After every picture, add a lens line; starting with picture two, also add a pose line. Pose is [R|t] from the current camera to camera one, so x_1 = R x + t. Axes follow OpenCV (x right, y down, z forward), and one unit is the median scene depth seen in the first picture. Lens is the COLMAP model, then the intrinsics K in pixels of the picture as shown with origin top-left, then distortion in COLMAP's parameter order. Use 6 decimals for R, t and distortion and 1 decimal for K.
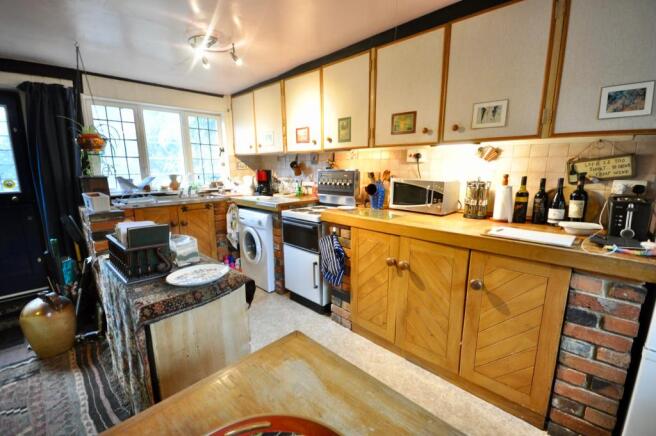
lens RADIAL K [[290.8, 0, 328.0], [0, 290.8, 218.0], [0, 0, 1]] dist [-0.000873, -0.013497]
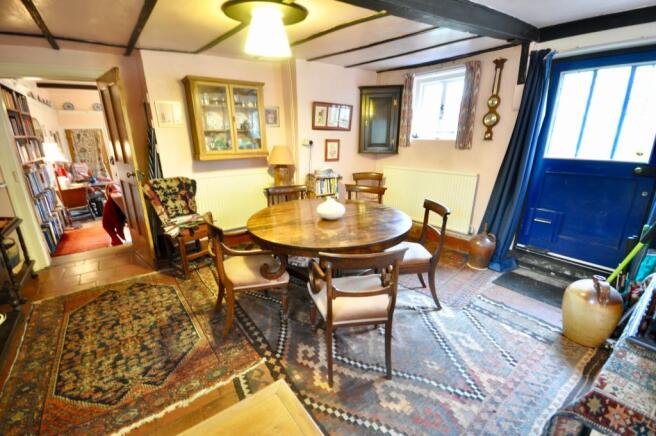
lens RADIAL K [[290.8, 0, 328.0], [0, 290.8, 218.0], [0, 0, 1]] dist [-0.000873, -0.013497]
pose [[-0.164289, 0.288141, -0.943389, -0.060649], [-0.178853, 0.931831, 0.315758, -0.050456], [0.970062, 0.220604, -0.101555, 0.238237]]
